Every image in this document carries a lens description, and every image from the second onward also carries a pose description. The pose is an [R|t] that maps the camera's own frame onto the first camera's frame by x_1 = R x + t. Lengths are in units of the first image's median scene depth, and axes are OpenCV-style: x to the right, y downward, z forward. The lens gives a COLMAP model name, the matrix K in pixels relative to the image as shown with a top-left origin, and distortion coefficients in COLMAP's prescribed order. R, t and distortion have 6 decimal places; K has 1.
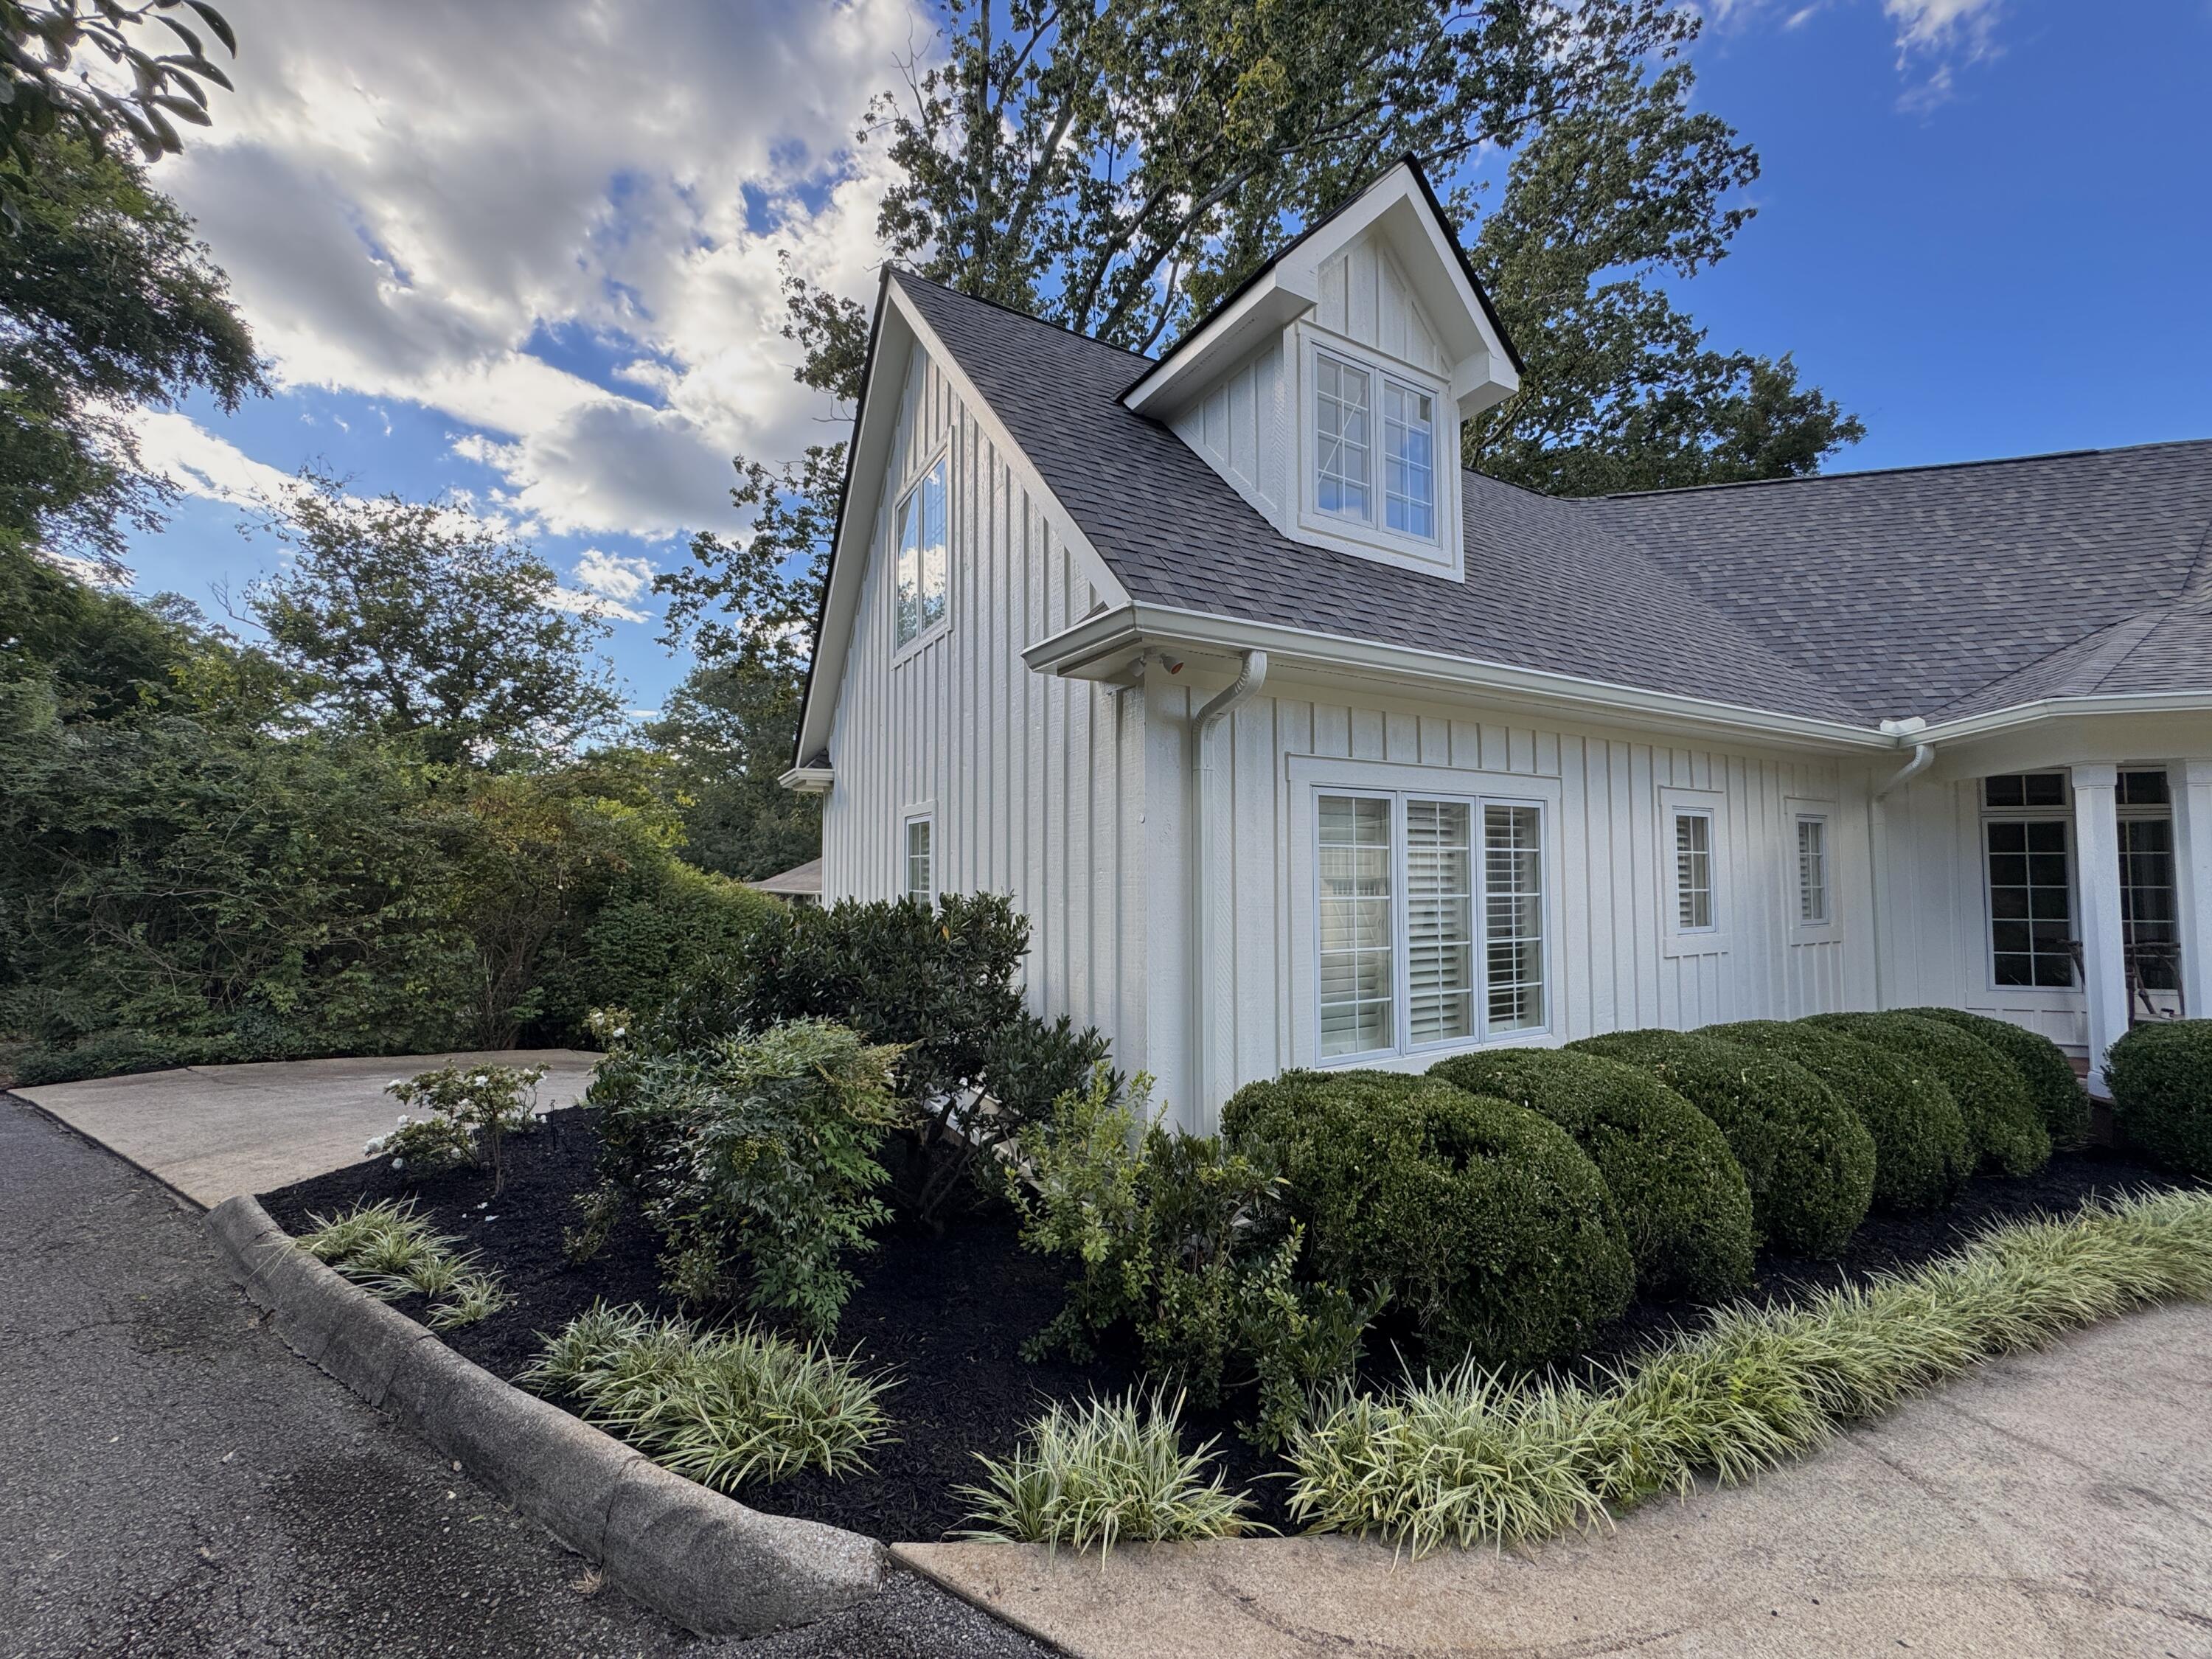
lens RADIAL K [[888.8, 0, 1106.0], [0, 888.8, 829.5], [0, 0, 1]] dist [-0.032838, -0.000052]
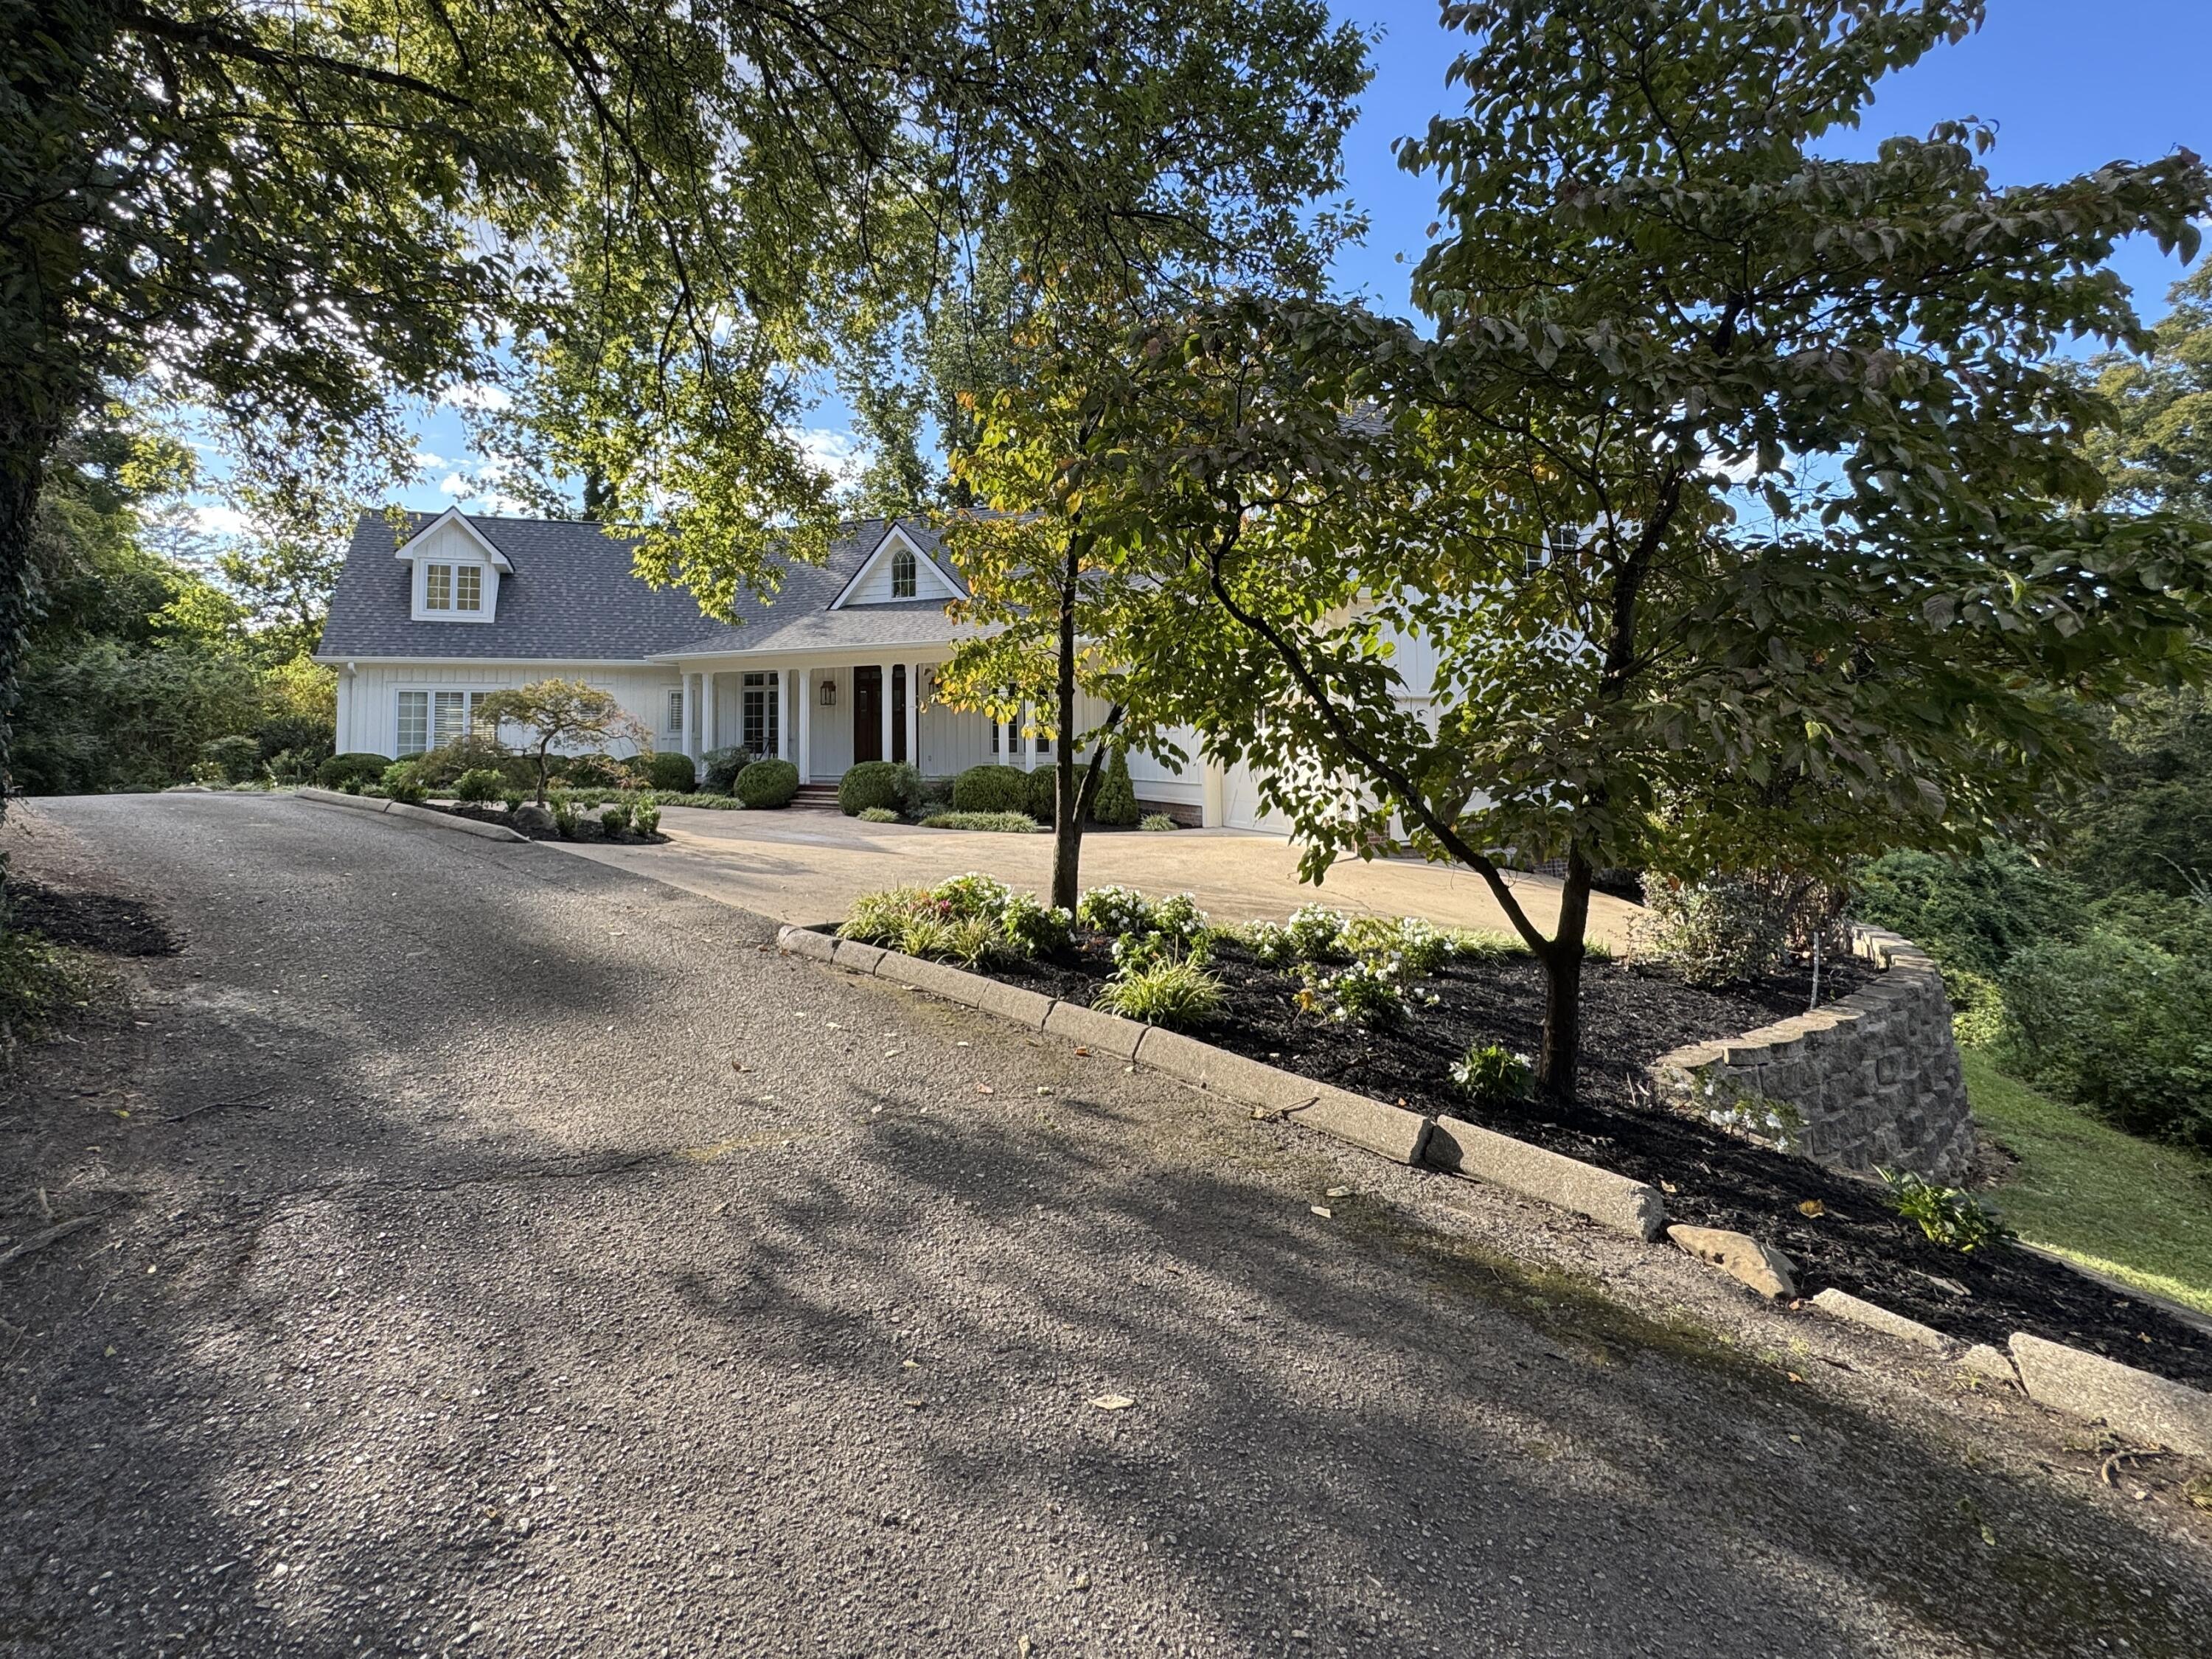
lens RADIAL K [[888.8, 0, 1106.0], [0, 888.8, 829.5], [0, 0, 1]] dist [-0.032838, -0.000052]
pose [[0.998854, 0.005712, -0.047525, 2.395296], [0.002890, 0.983849, 0.178975, -0.076317], [0.047780, -0.178907, 0.982705, -1.895726]]
